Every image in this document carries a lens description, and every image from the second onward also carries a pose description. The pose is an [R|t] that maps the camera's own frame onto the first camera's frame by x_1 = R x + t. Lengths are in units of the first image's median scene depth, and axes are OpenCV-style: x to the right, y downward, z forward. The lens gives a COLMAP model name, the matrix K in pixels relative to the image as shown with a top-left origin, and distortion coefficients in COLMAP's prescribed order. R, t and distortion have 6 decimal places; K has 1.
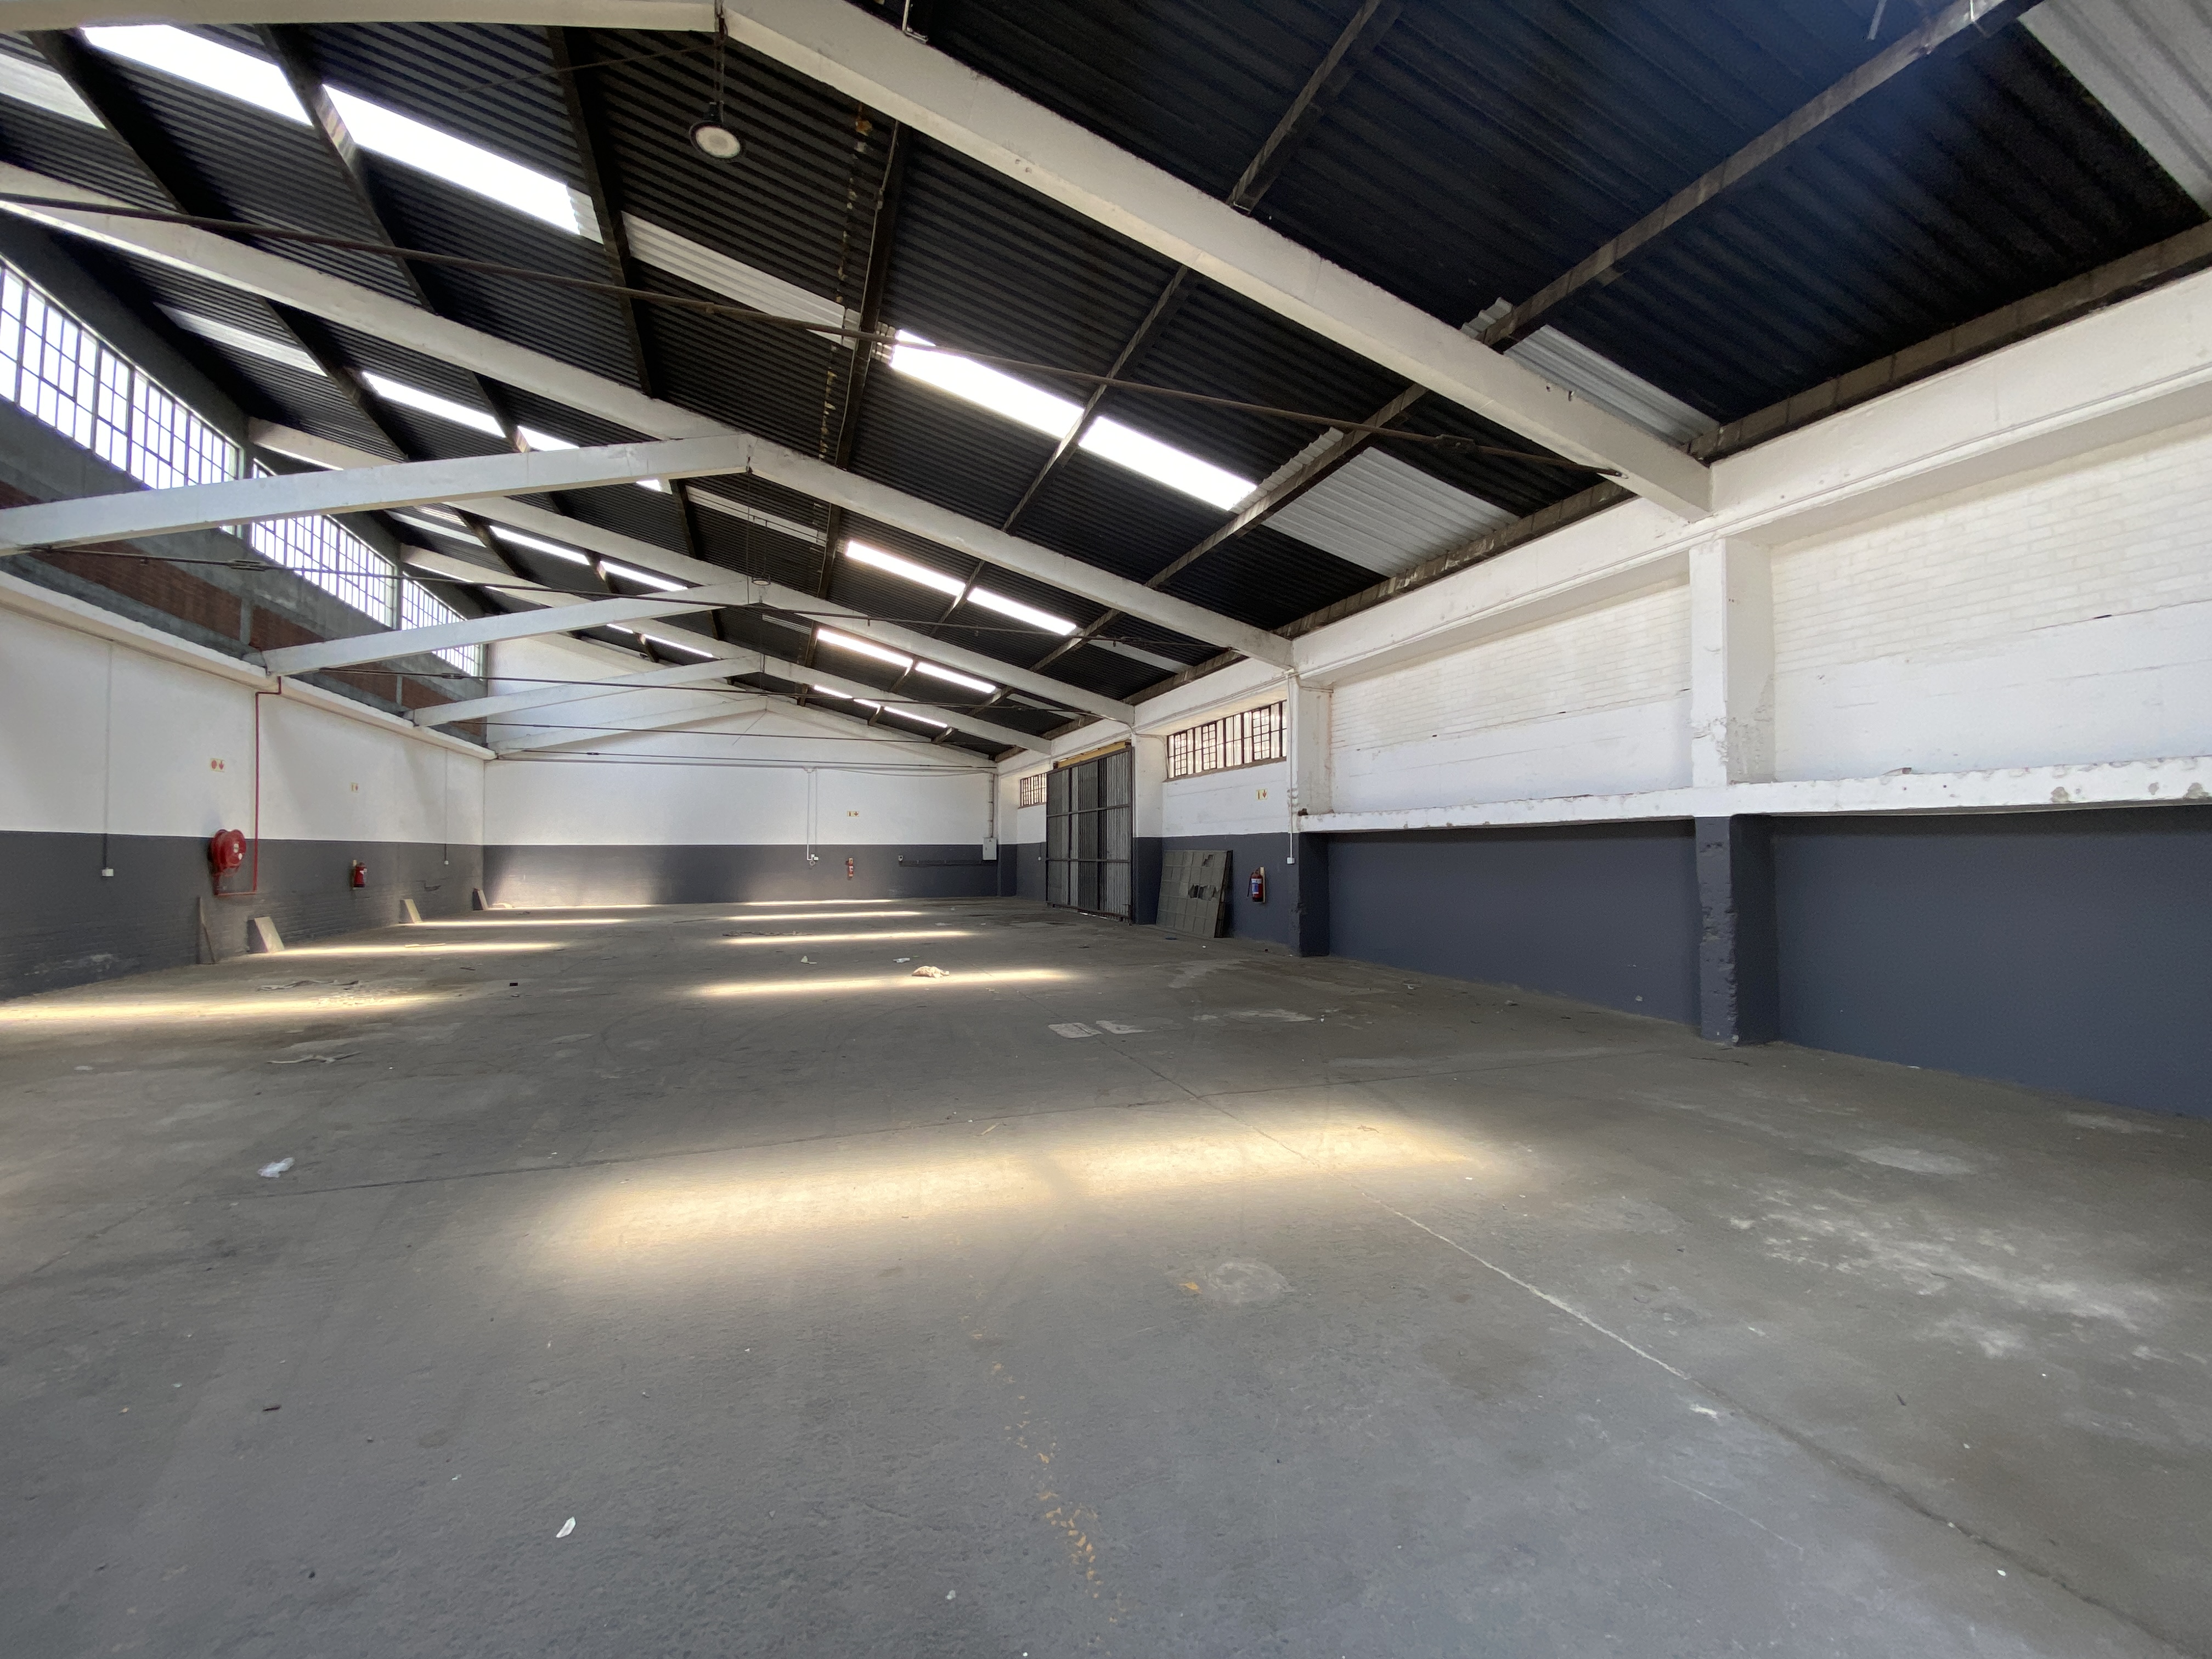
lens RADIAL K [[893.4, 0, 1100.4], [0, 893.4, 827.2], [0, 0, 1]] dist [0.018851, -0.018996]
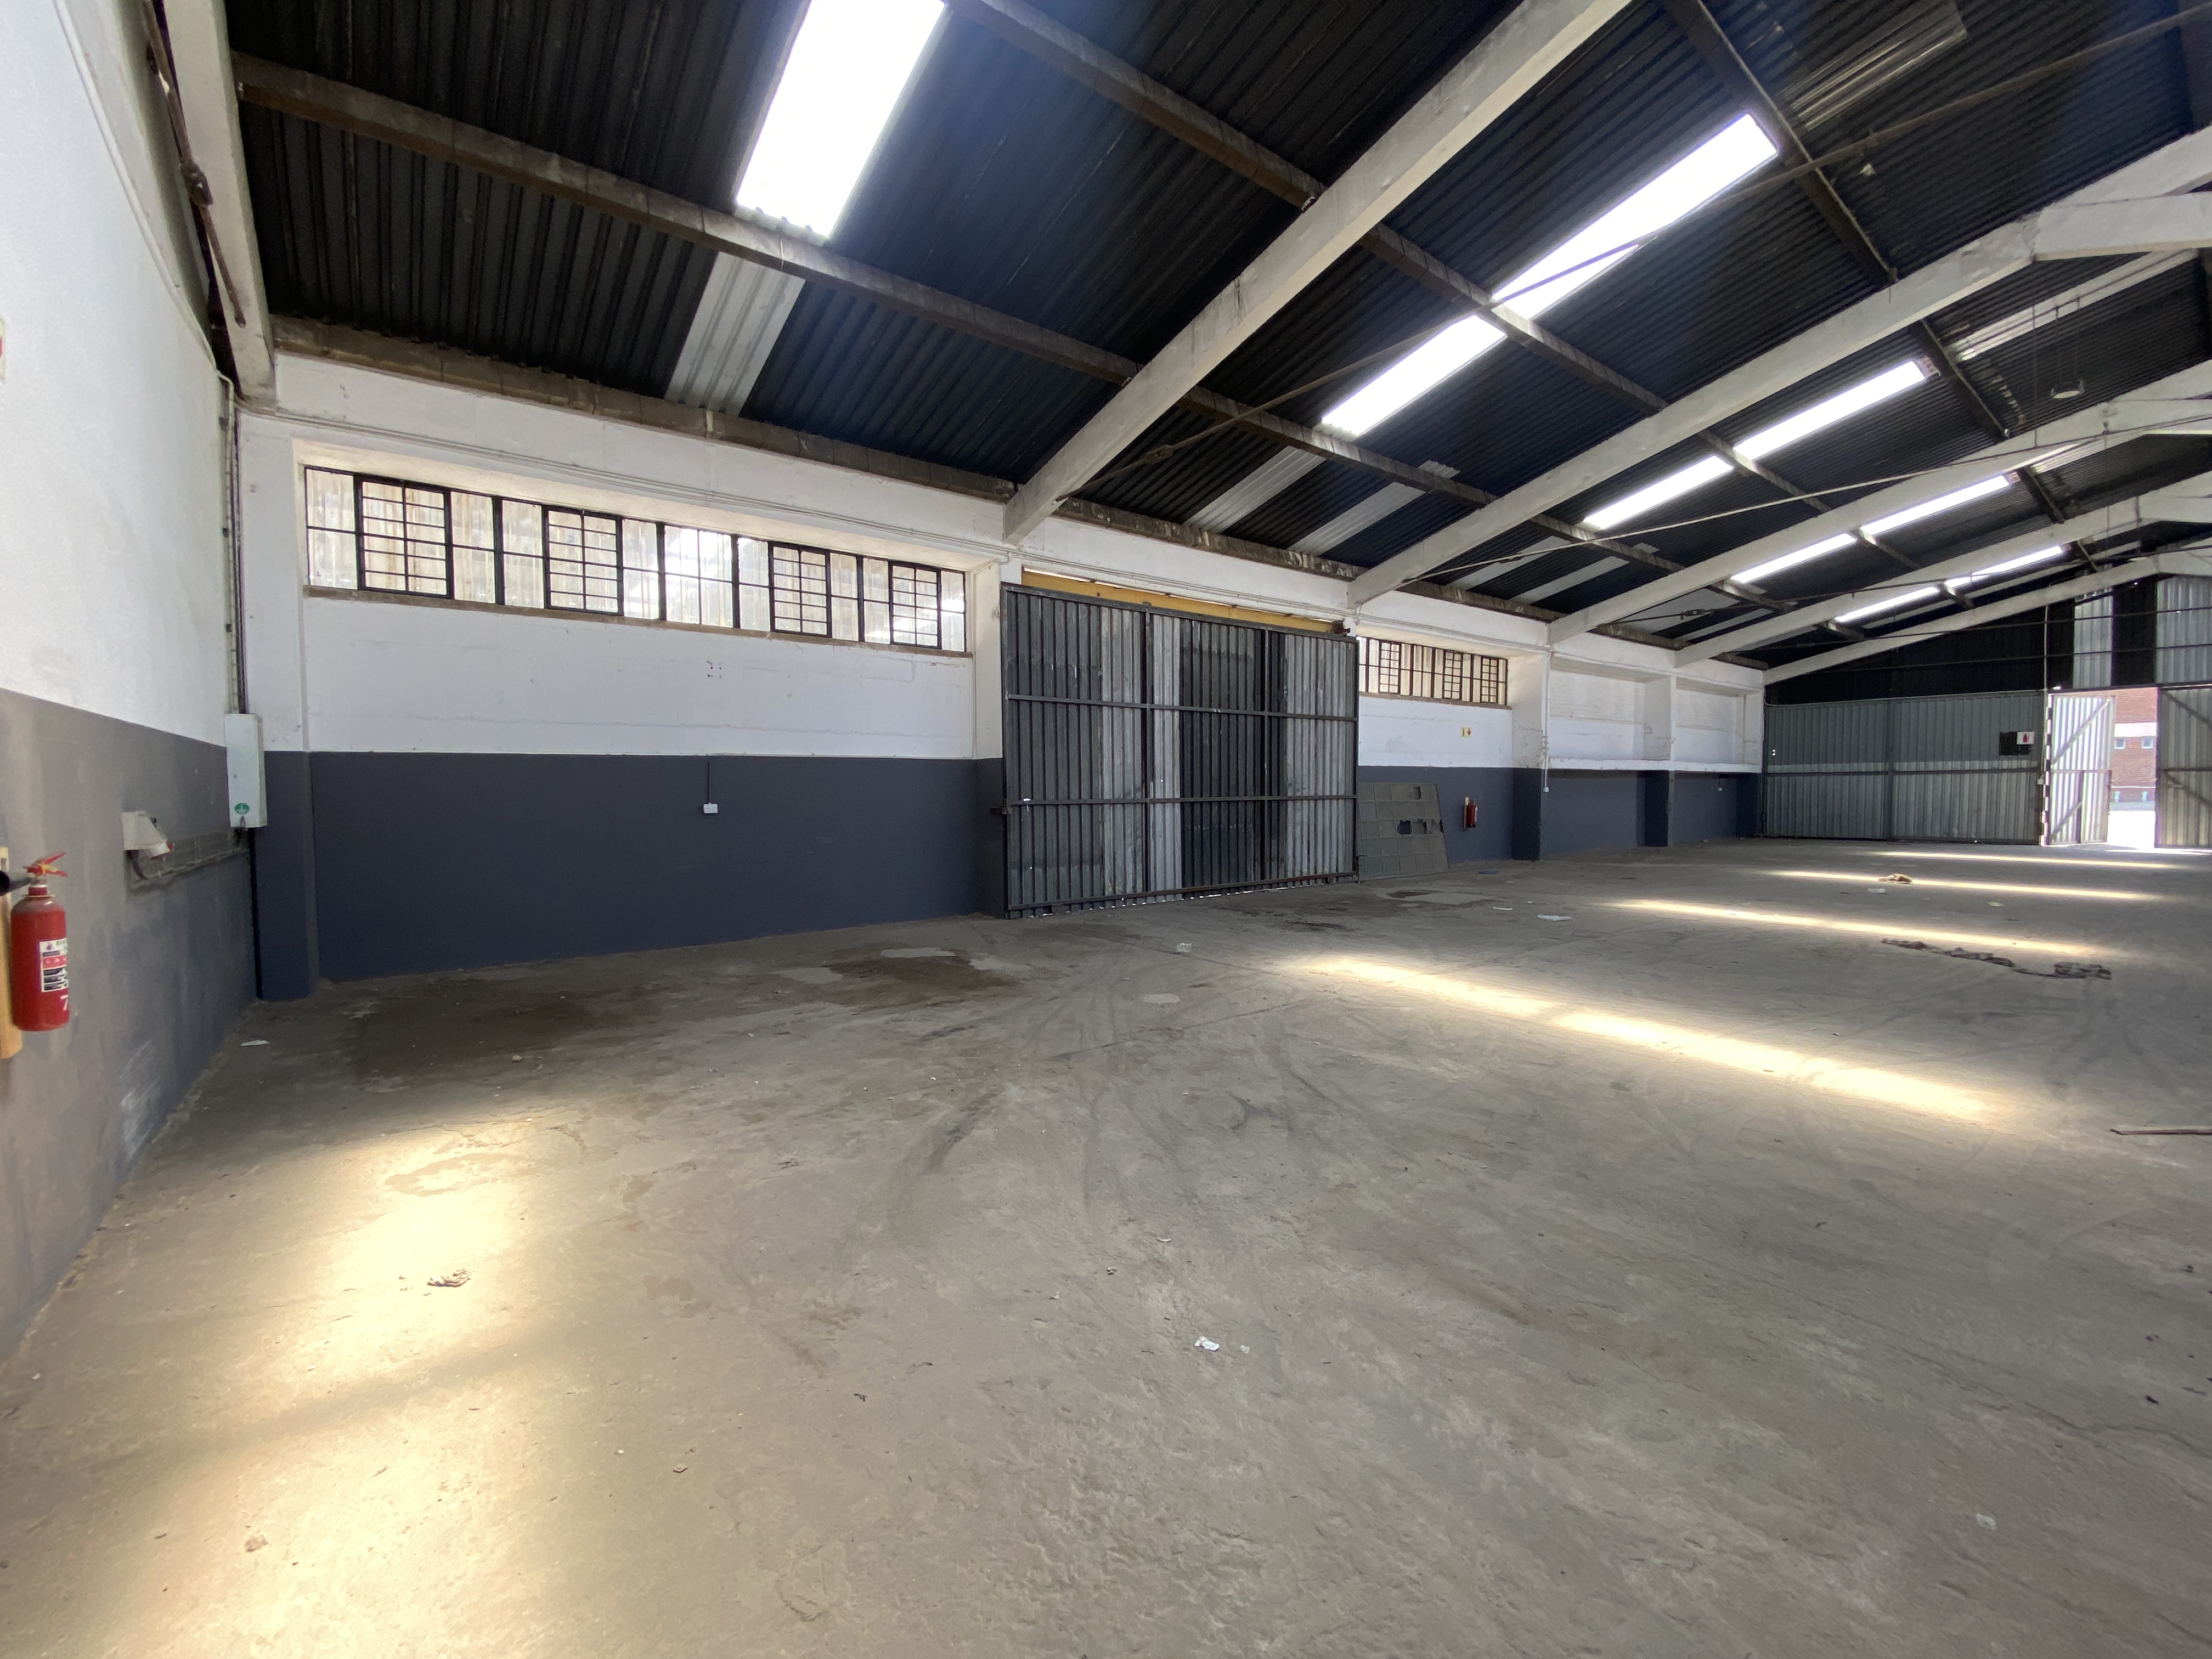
lens RADIAL K [[884.8, 0, 1106.0], [0, 884.8, 829.5], [0, 0, 1]] dist [0.021881, -0.021955]
pose [[-0.300944, -0.027883, 0.953234, -1.011207], [-0.007876, 0.999611, 0.026753, 0.080094], [-0.953609, 0.000544, -0.301046, 2.387599]]
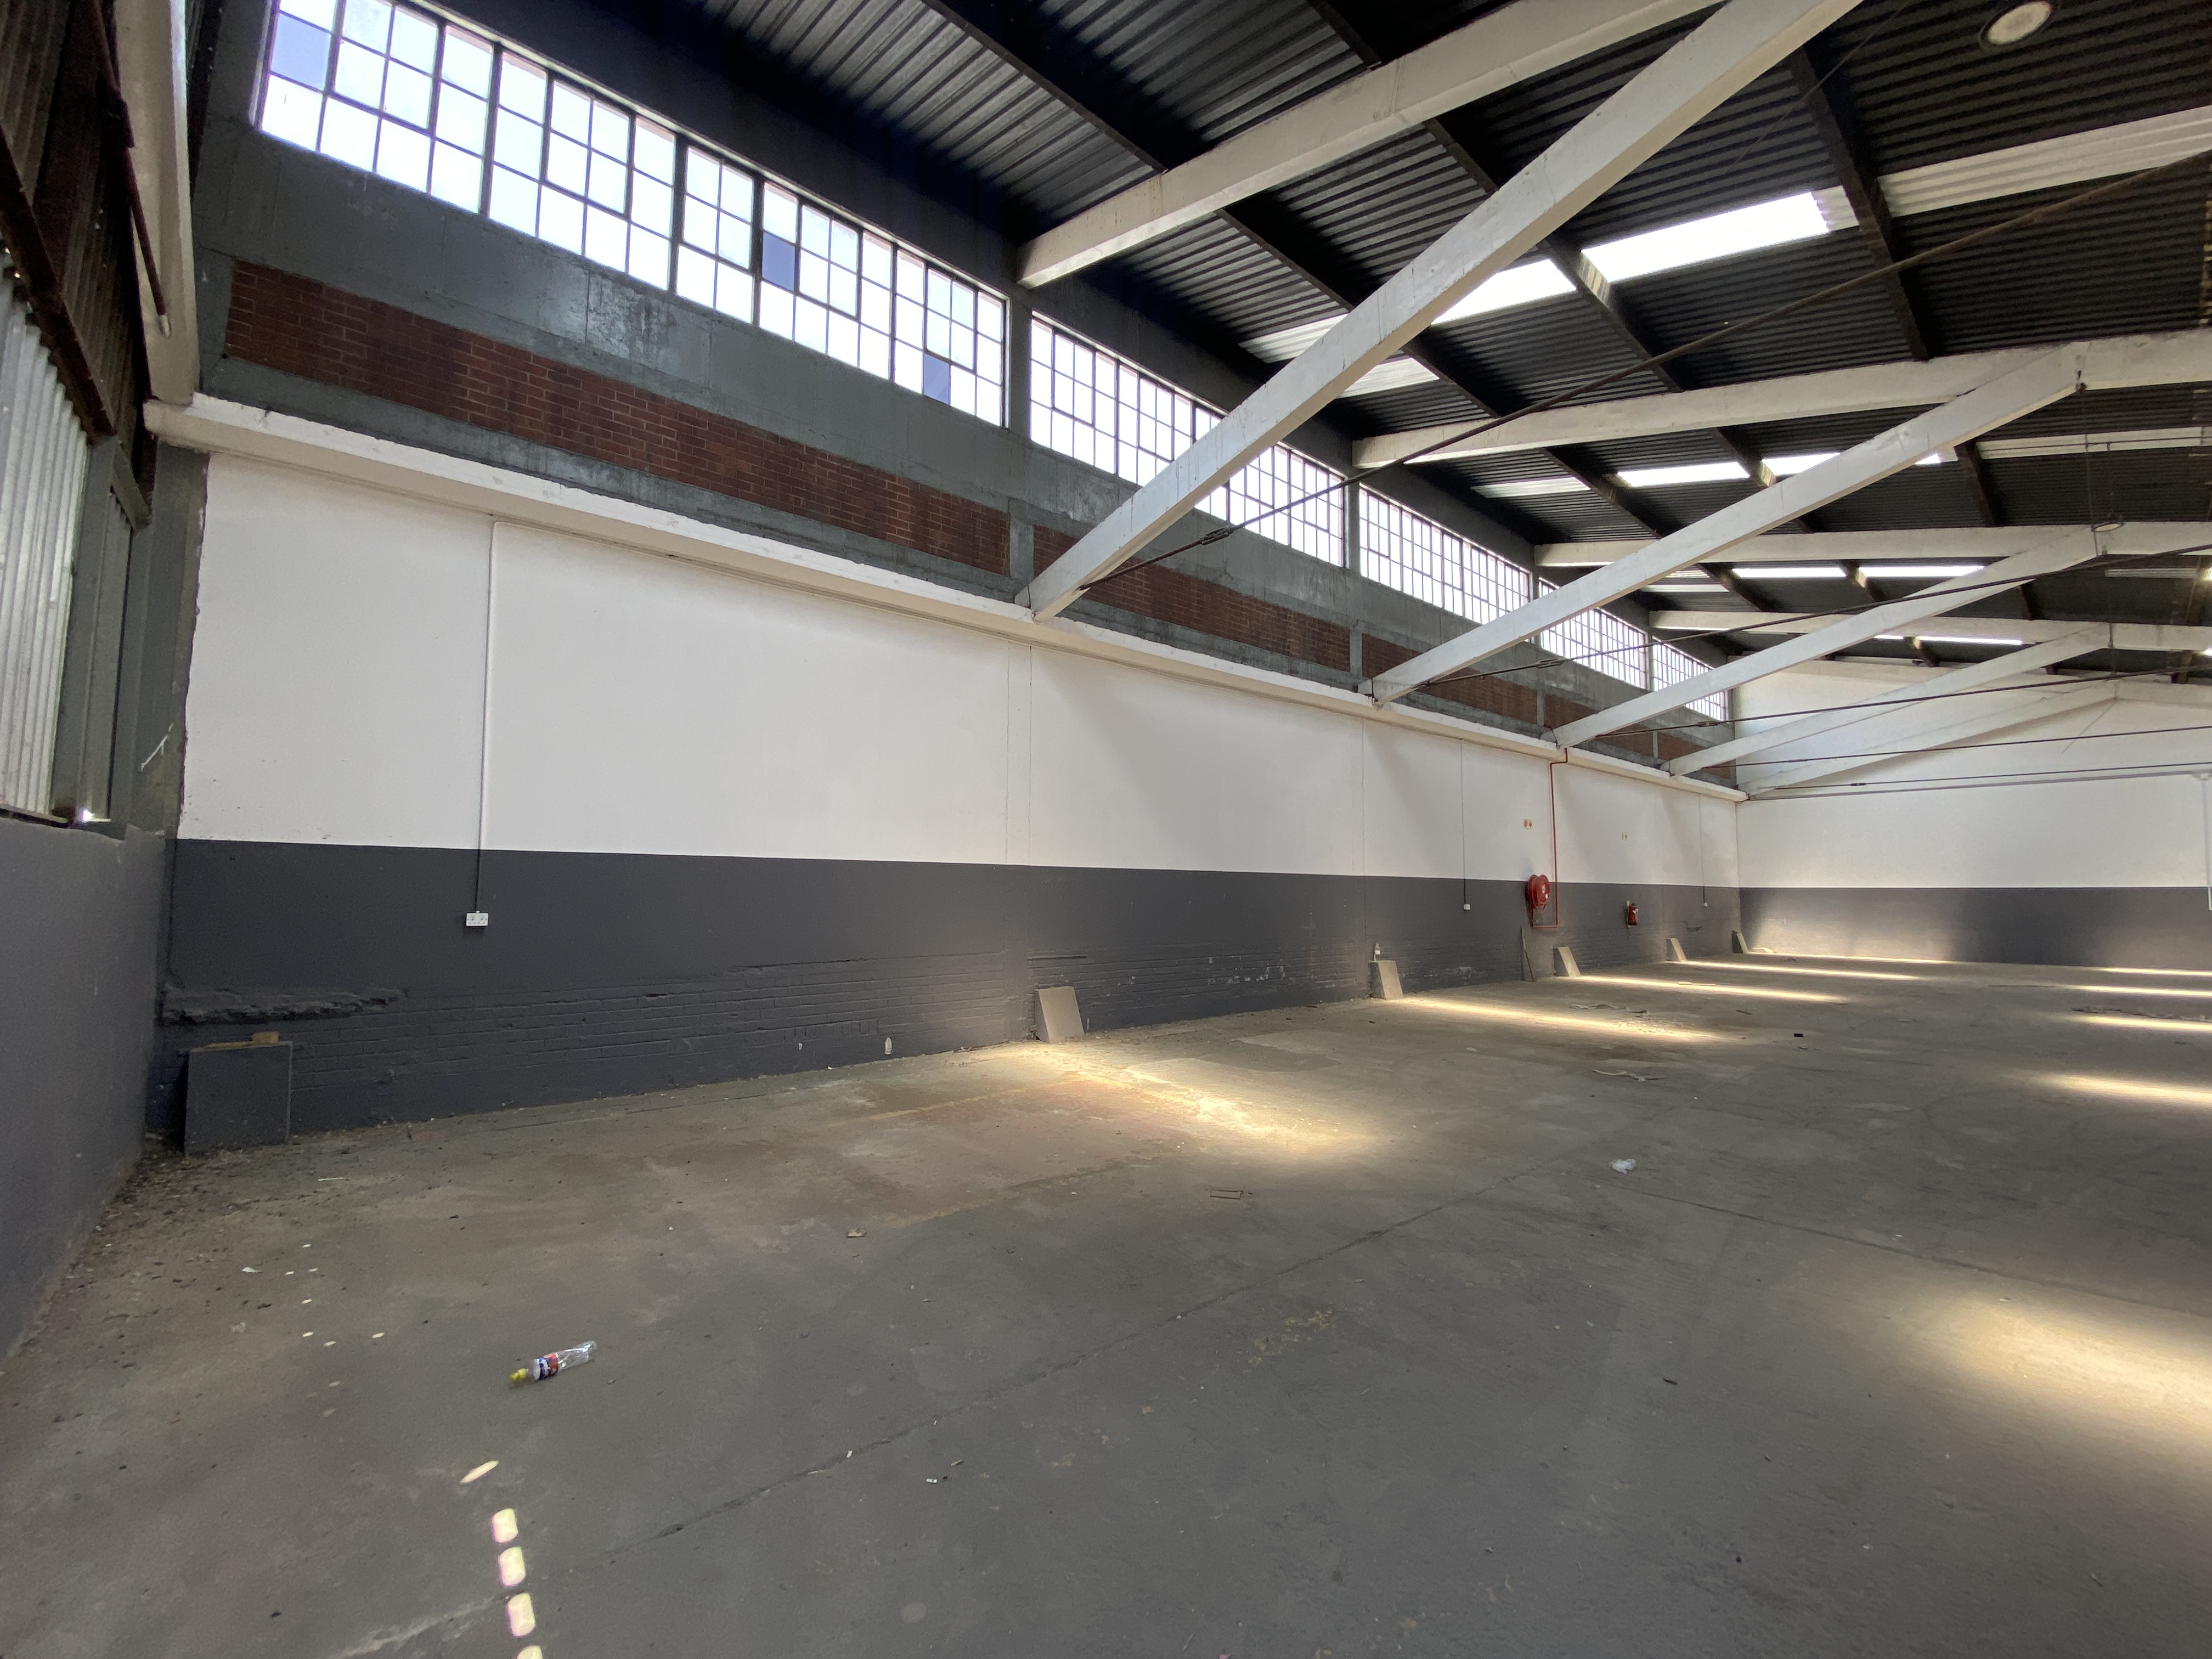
lens RADIAL K [[893.4, 0, 1100.4], [0, 893.4, 827.2], [0, 0, 1]] dist [0.018851, -0.018996]
pose [[0.354930, -0.060150, -0.932956, -0.019238], [0.016623, 0.998176, -0.058031, -0.001852], [0.934745, 0.005088, 0.355283, -0.029131]]
